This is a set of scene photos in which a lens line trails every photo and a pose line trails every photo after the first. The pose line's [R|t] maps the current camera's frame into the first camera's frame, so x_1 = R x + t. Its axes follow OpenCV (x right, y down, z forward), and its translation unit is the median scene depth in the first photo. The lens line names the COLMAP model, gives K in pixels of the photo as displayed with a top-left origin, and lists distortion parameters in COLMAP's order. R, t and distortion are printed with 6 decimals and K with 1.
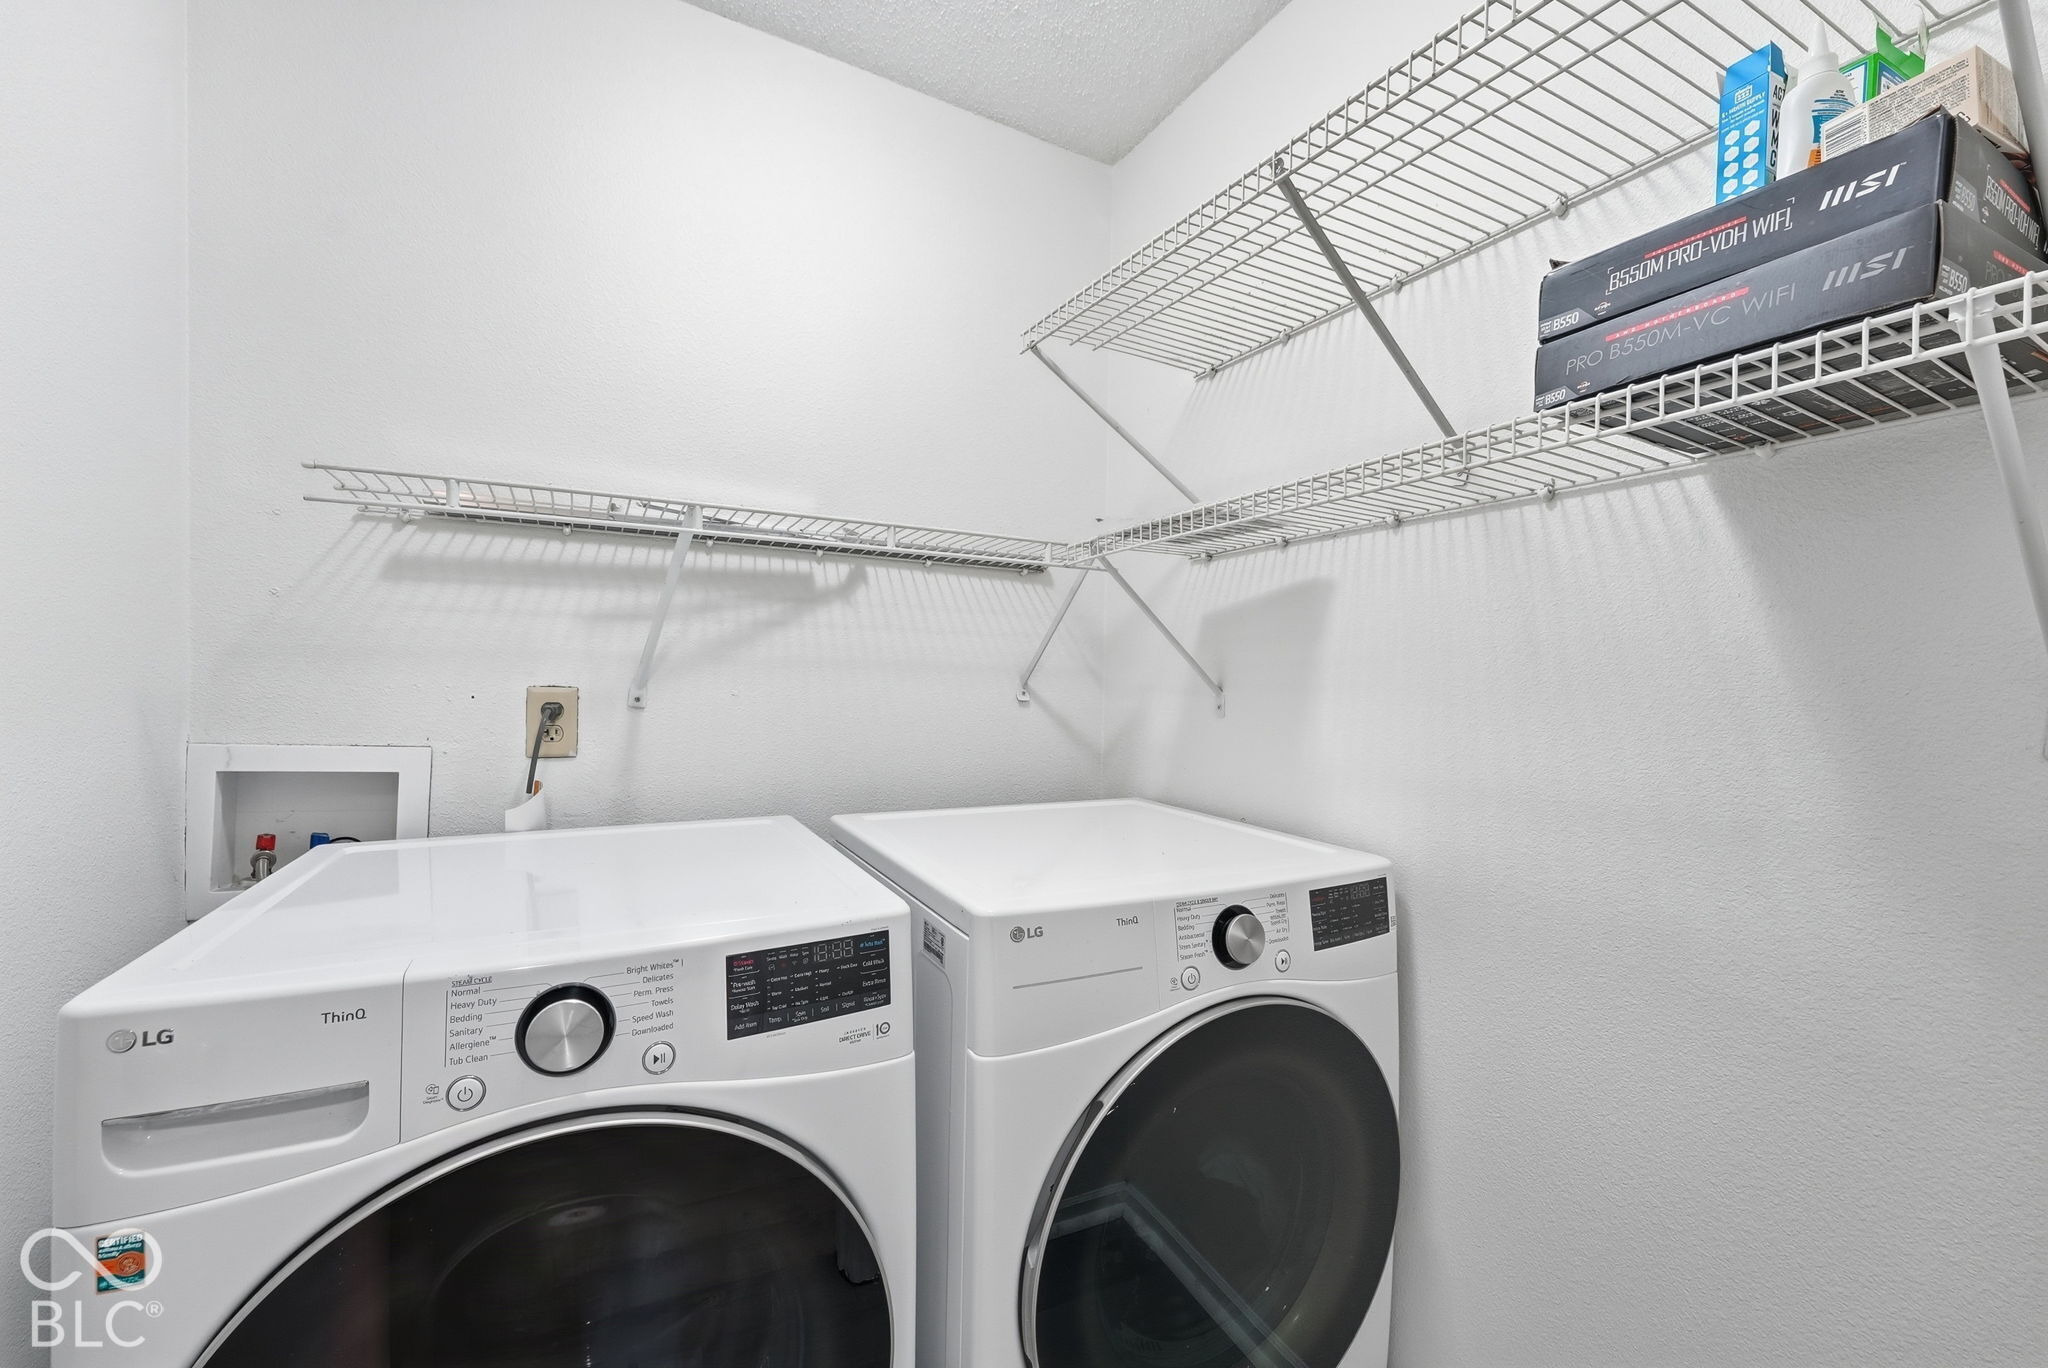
lens RADIAL K [[842.3, 0, 1045.6], [0, 842.3, 680.8], [0, 0, 1]] dist [-0.000410, 0.000161]
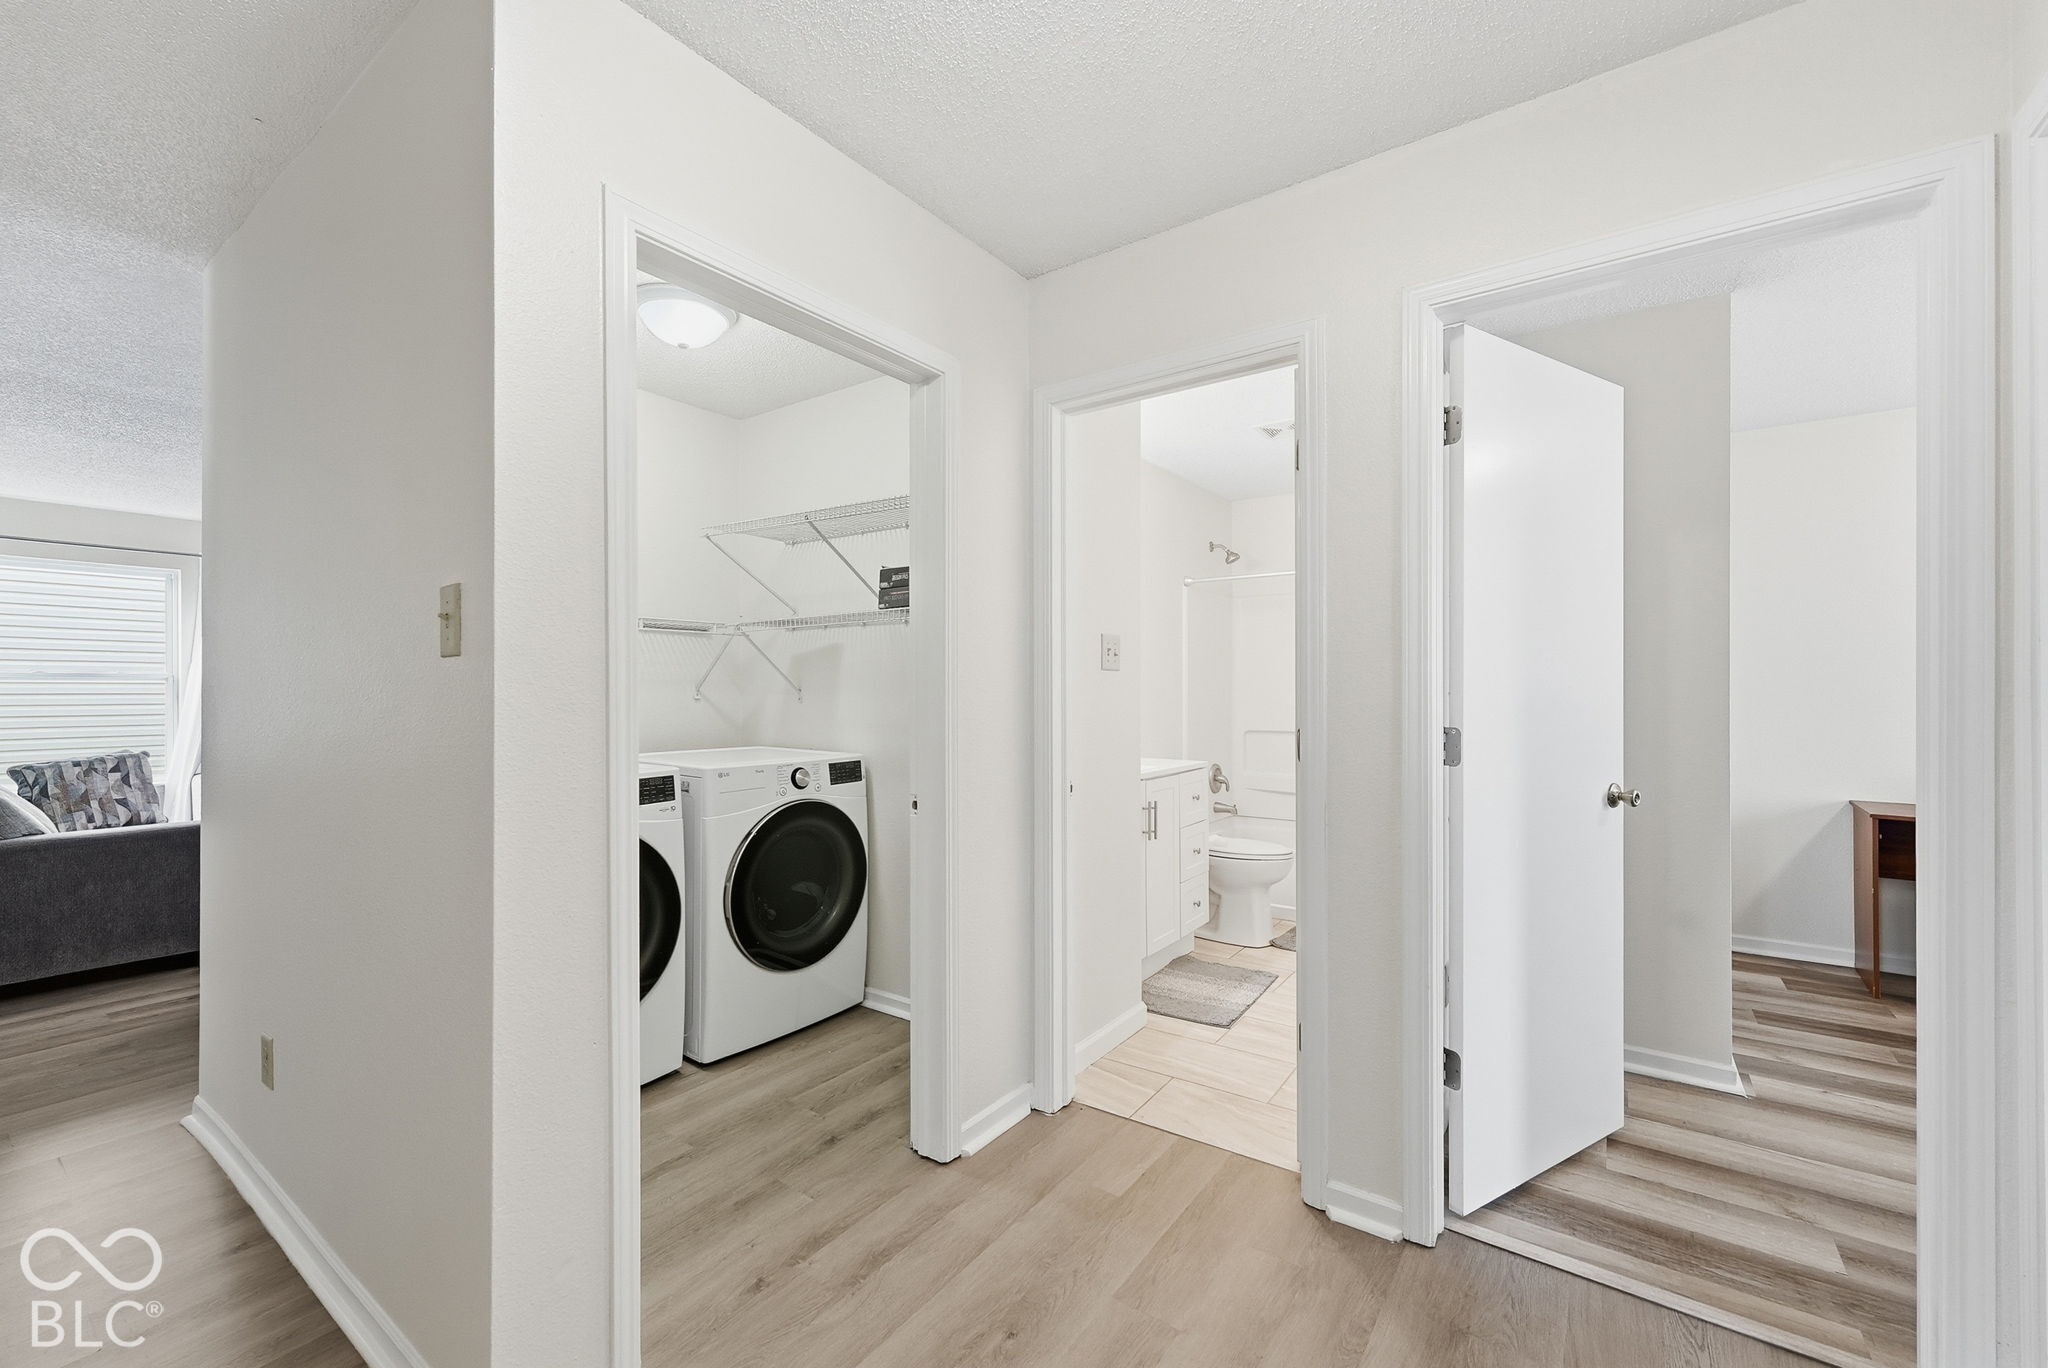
lens RADIAL K [[842.3, 0, 1045.6], [0, 842.3, 680.8], [0, 0, 1]] dist [-0.000410, 0.000161]
pose [[0.899524, -0.014561, 0.436628, -0.223289], [0.016649, 0.999861, -0.000957, -0.002814], [-0.436554, 0.008131, 0.899641, -1.631196]]
